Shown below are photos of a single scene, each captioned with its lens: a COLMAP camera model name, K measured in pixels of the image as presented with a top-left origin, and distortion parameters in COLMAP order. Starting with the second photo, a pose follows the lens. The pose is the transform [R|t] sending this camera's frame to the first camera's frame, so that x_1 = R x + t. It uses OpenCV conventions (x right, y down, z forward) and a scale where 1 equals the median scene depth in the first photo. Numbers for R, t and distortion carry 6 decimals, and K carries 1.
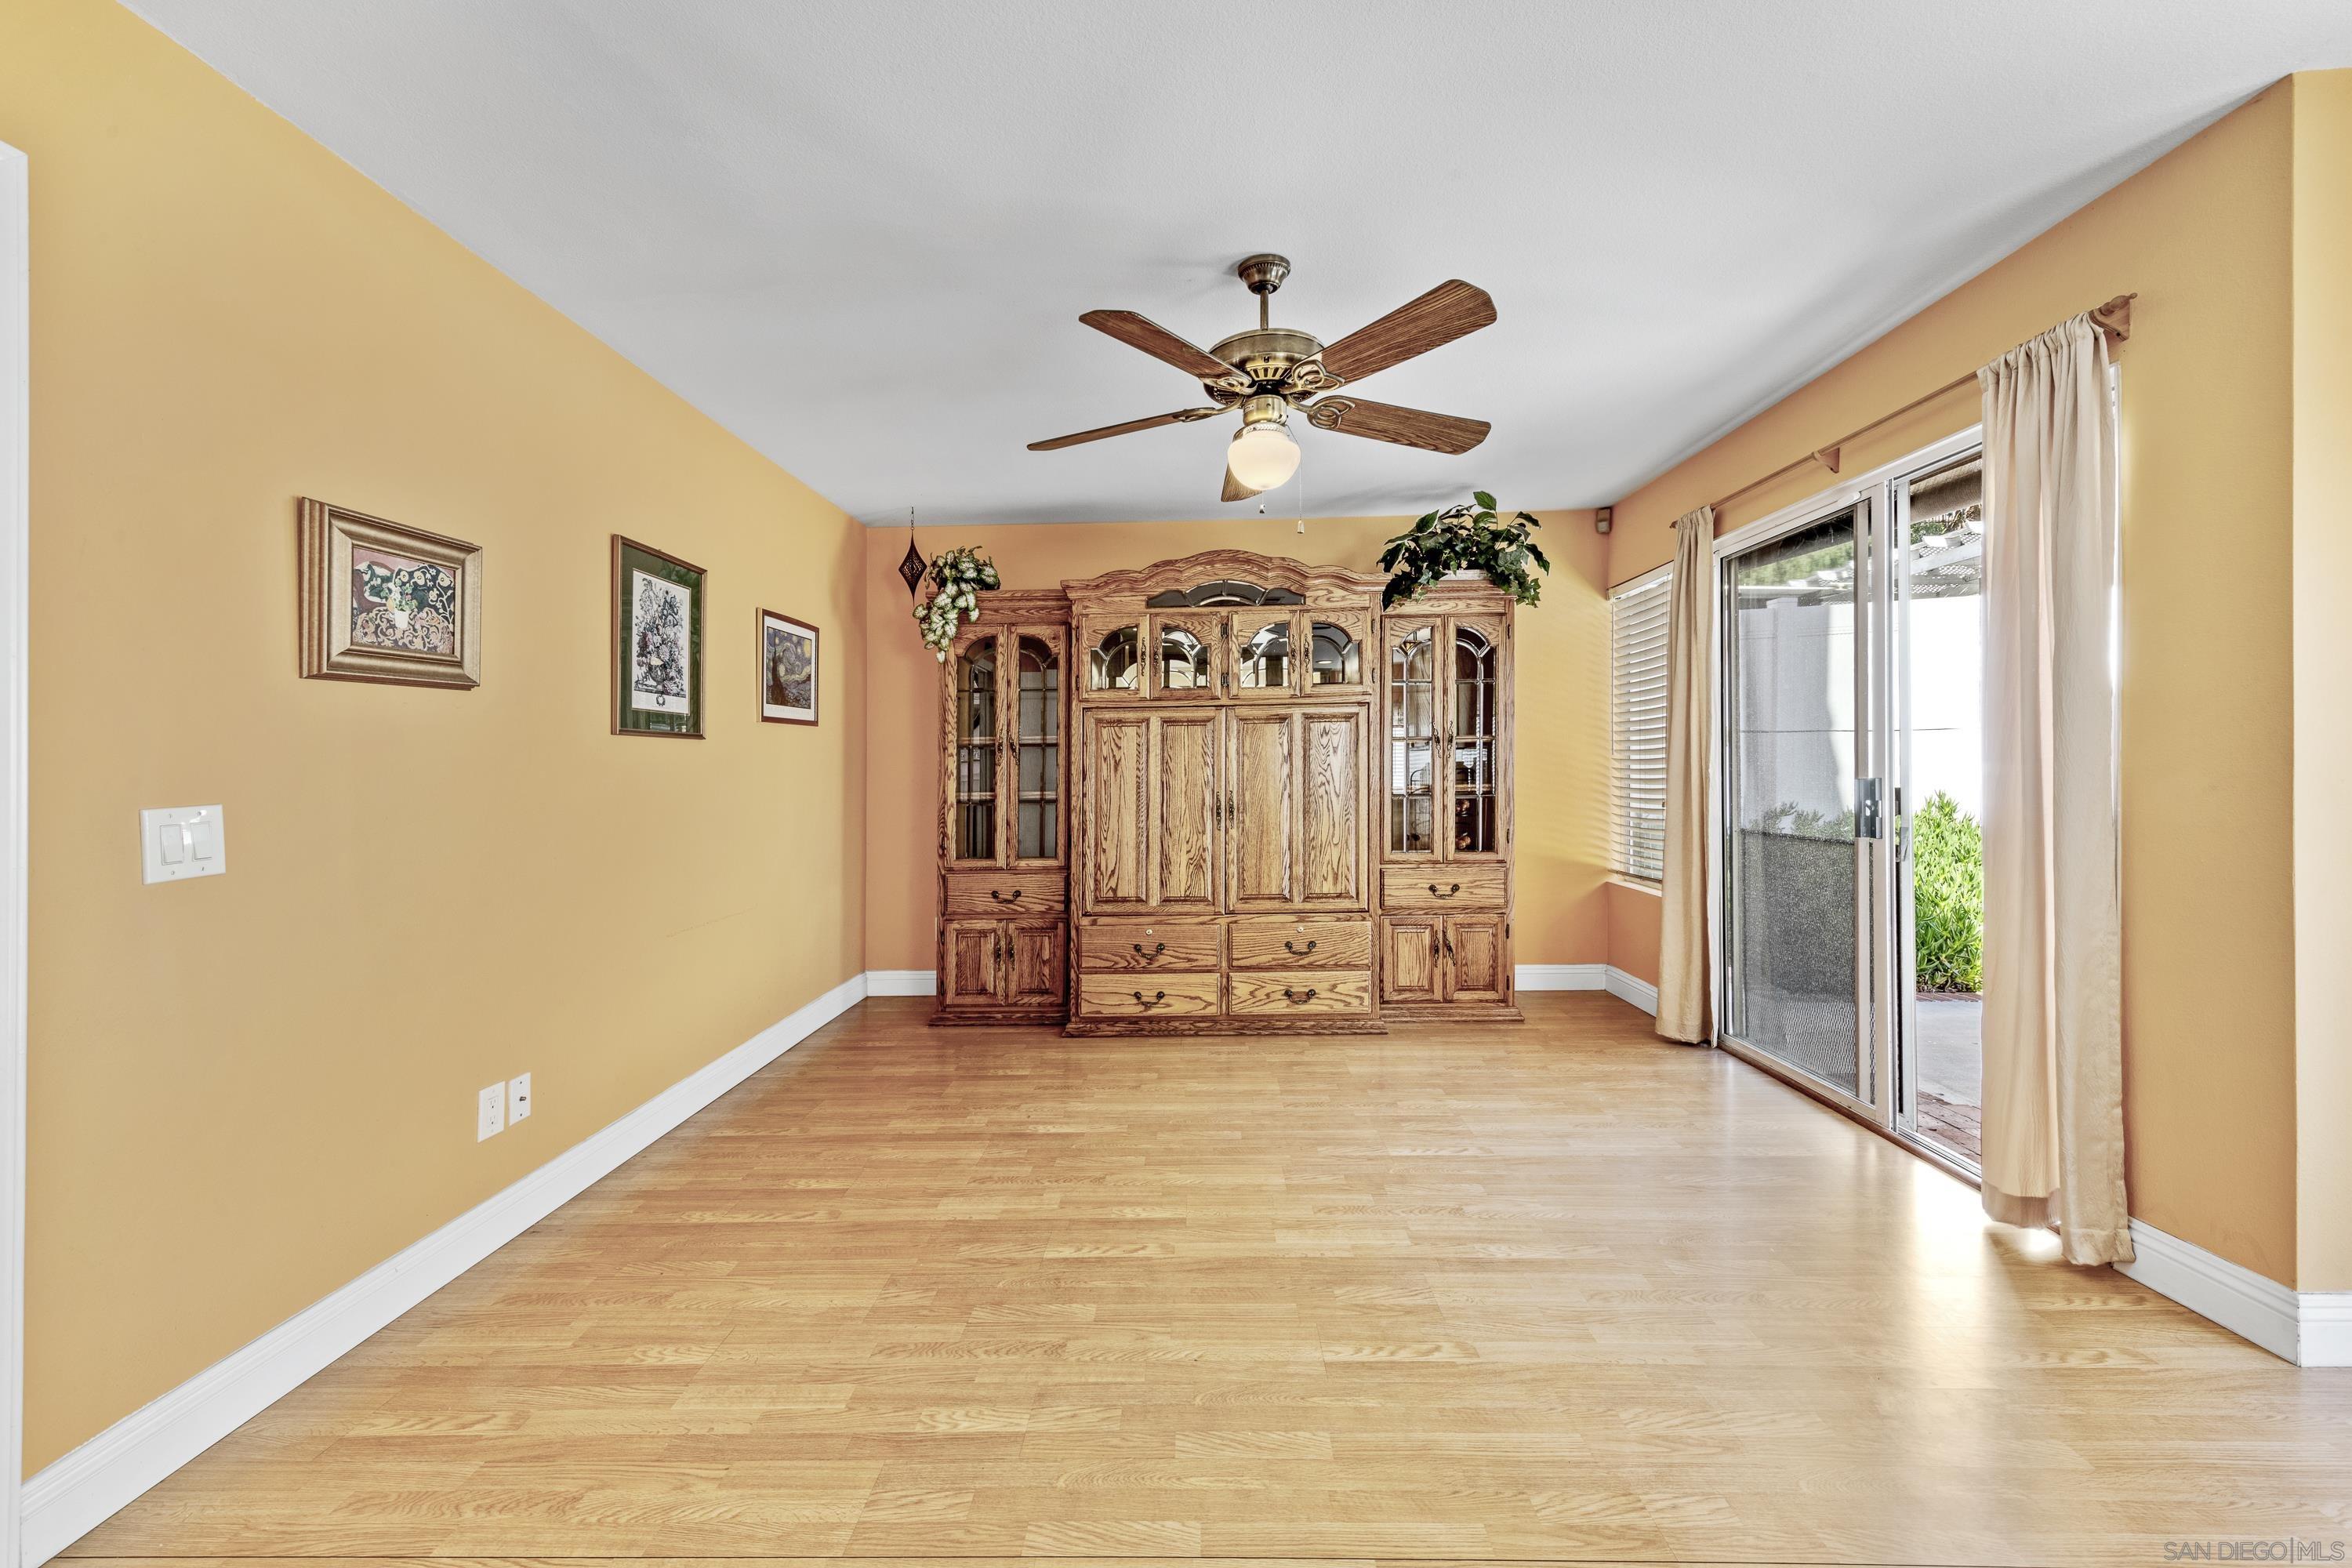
lens RADIAL K [[917.3, 0, 1146.7], [0, 917.3, 786.3], [0, 0, 1]] dist [0.011105, -0.003438]
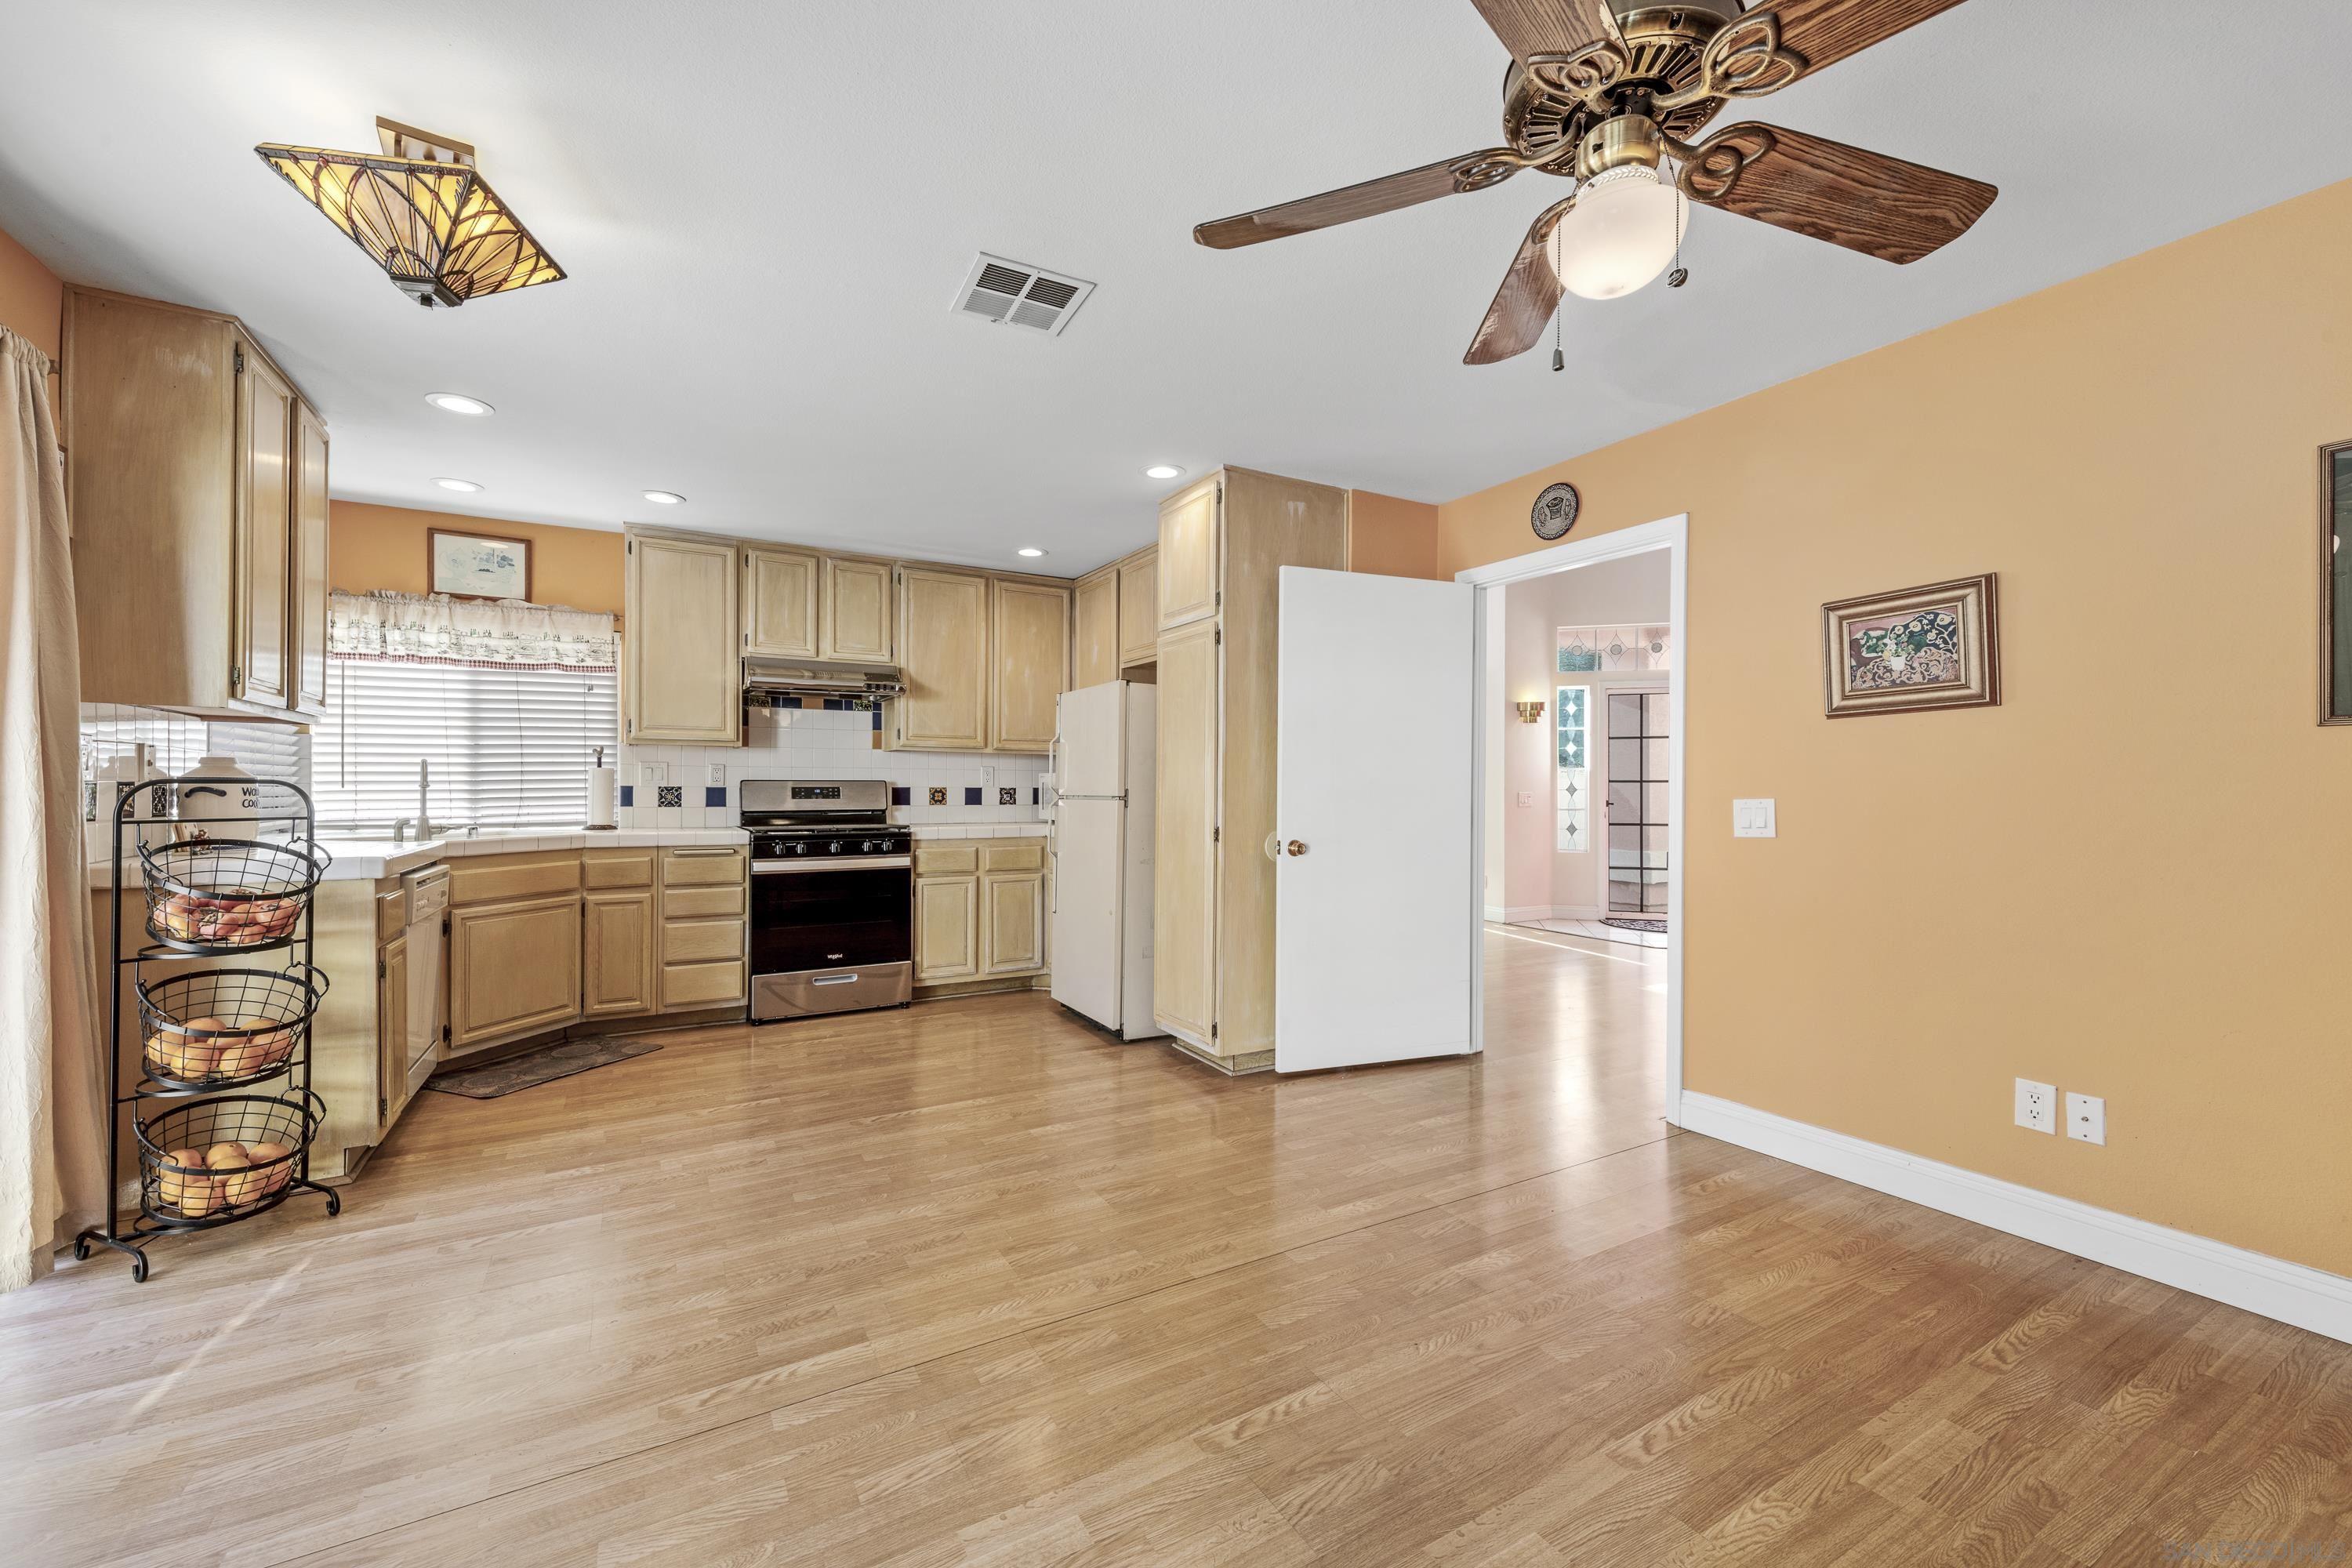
lens RADIAL K [[917.3, 0, 1194.7], [0, 917.3, 784.5], [0, 0, 1]] dist [0.011105, -0.003438]
pose [[-0.823730, 0.008405, -0.566920, 0.723999], [-0.003306, 0.999802, 0.019626, -0.030145], [0.566972, 0.018040, -0.823539, 1.450482]]
